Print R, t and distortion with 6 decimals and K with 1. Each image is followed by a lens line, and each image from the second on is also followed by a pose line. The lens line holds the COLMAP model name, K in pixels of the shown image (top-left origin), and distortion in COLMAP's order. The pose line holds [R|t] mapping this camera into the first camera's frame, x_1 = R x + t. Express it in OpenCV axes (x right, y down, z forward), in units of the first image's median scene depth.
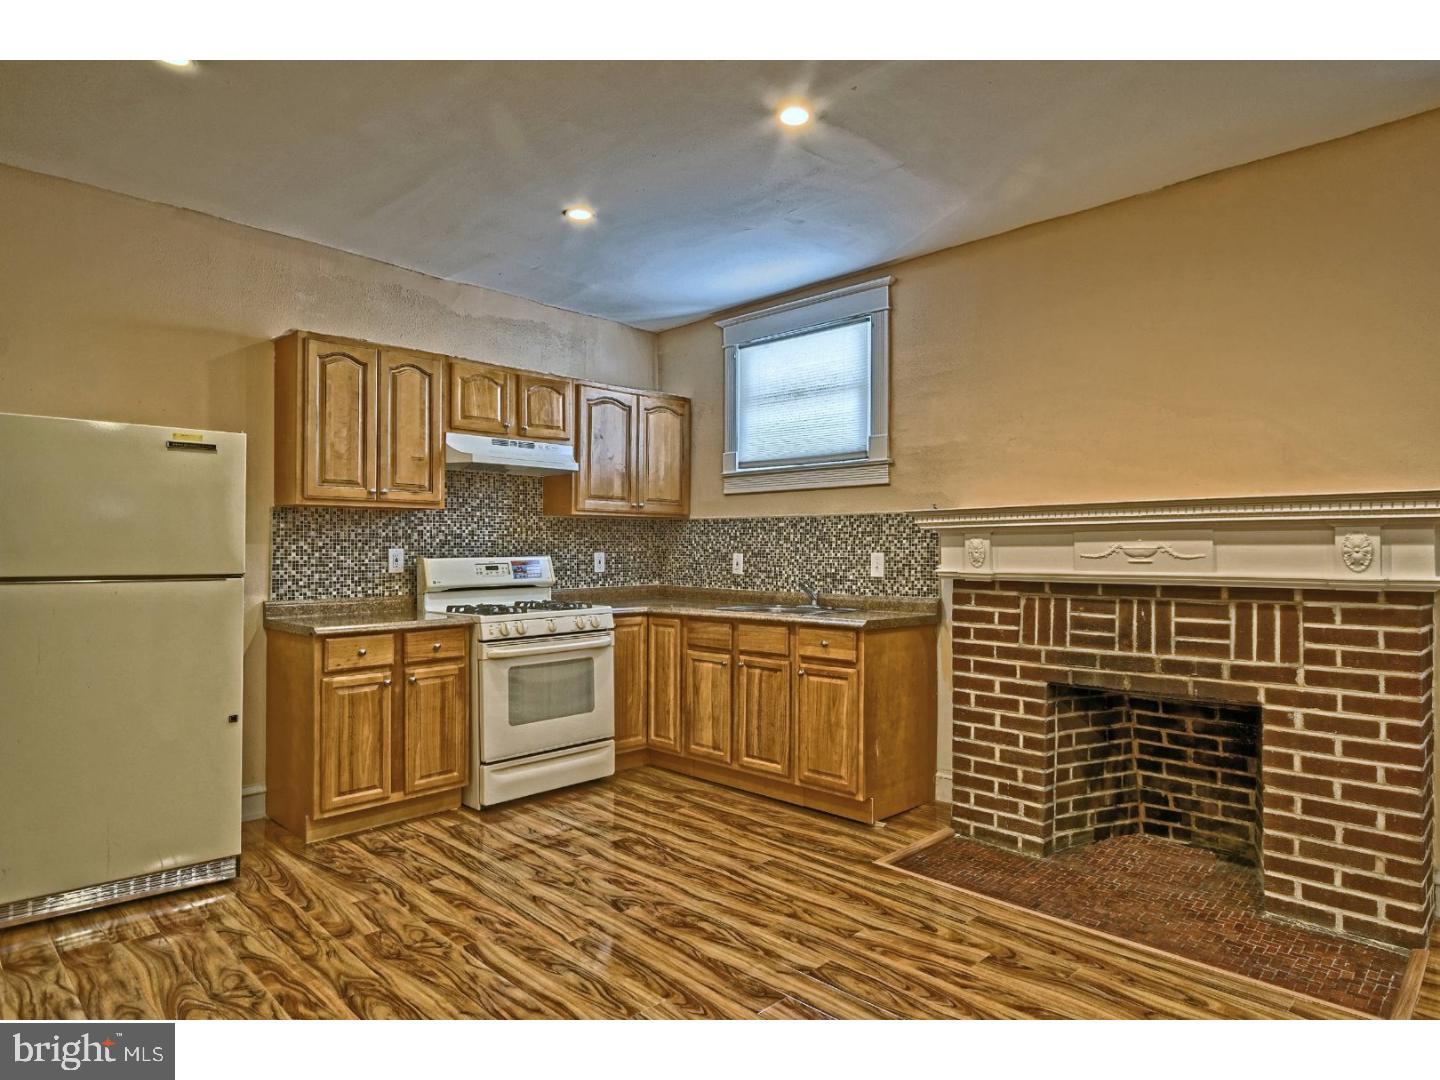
lens RADIAL K [[858.8, 0, 729.6], [0, 858.8, 541.2], [0, 0, 1]] dist [0.001540, 0.001076]
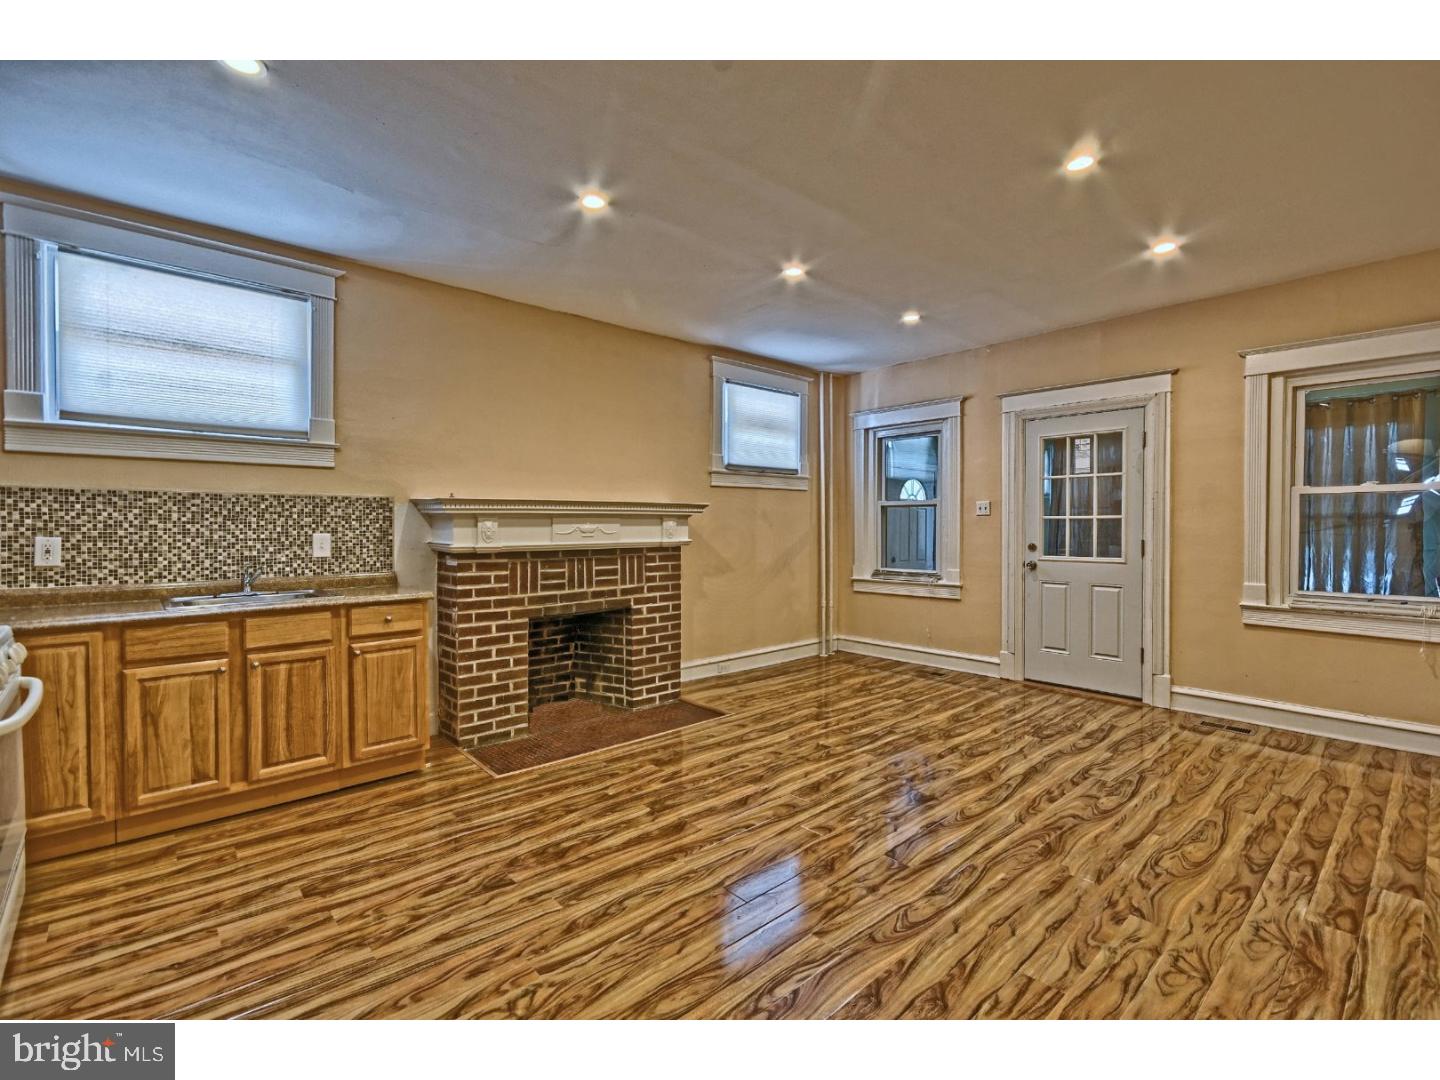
lens RADIAL K [[652.1, 0, 741.4], [0, 652.1, 539.8], [0, 0, 1]] dist [0.002610, 0.004809]
pose [[0.034741, -0.022413, 0.999145, -0.698493], [-0.008062, 0.999710, 0.022706, -0.000671], [-0.999364, -0.008843, 0.034551, 0.551728]]
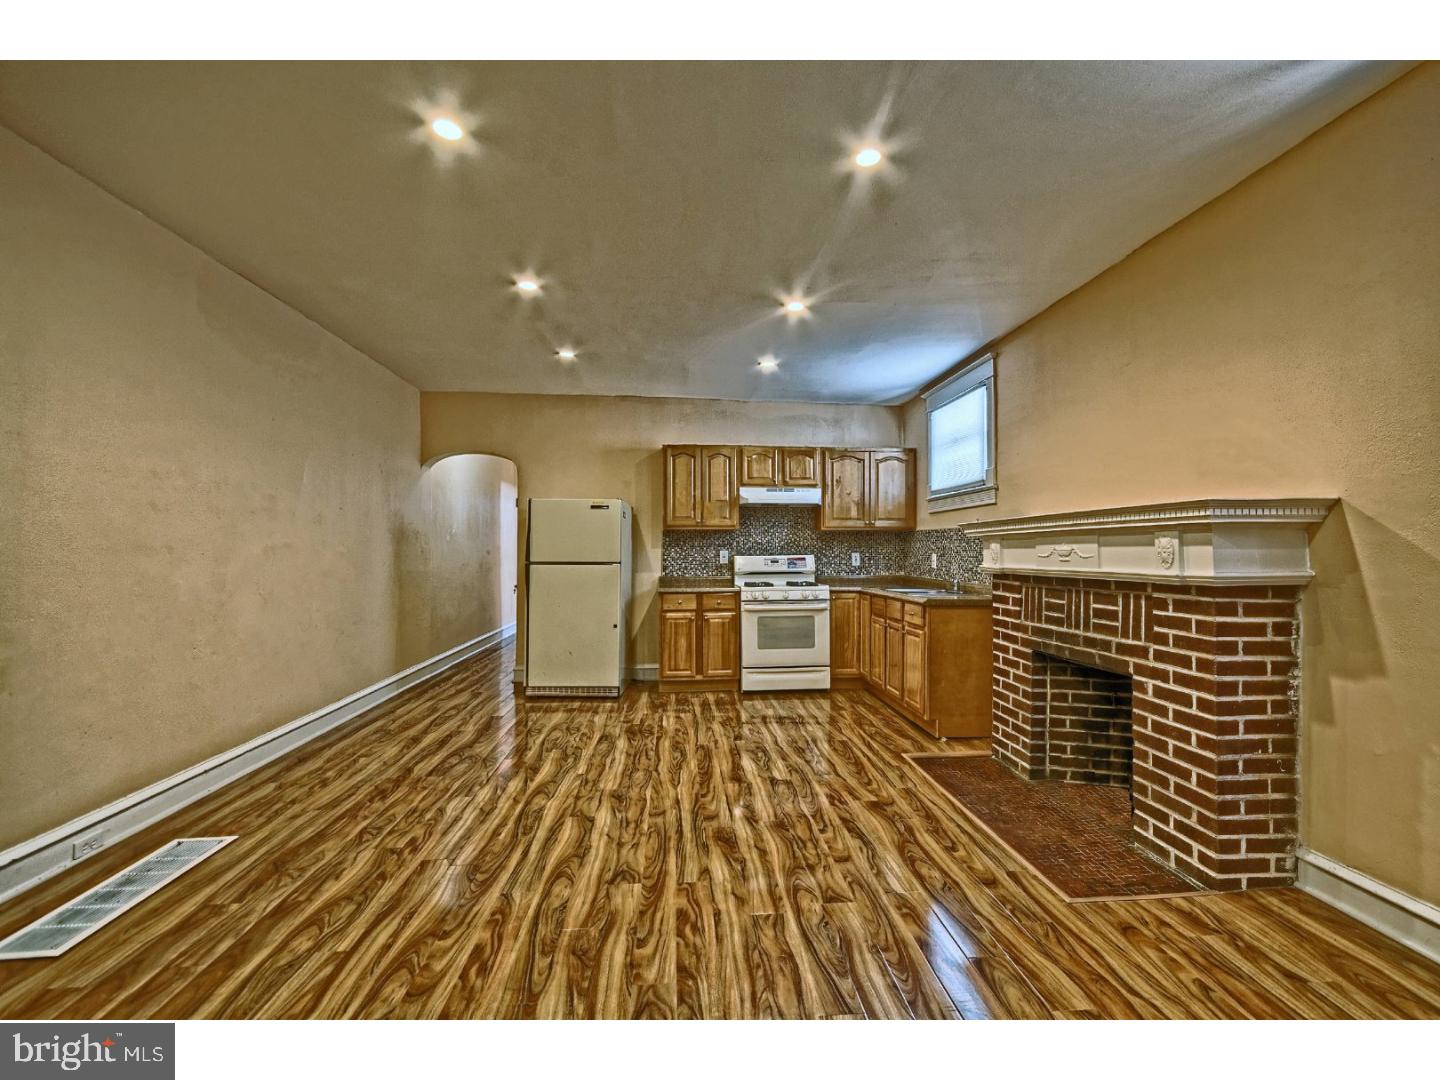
lens RADIAL K [[652.1, 0, 717.4], [0, 652.1, 545.4], [0, 0, 1]] dist [0.002610, 0.004809]
pose [[0.746431, -0.006435, -0.665432, 0.636583], [0.005909, 0.999978, -0.003041, 0.001315], [0.665437, -0.001663, 0.746452, -0.083739]]
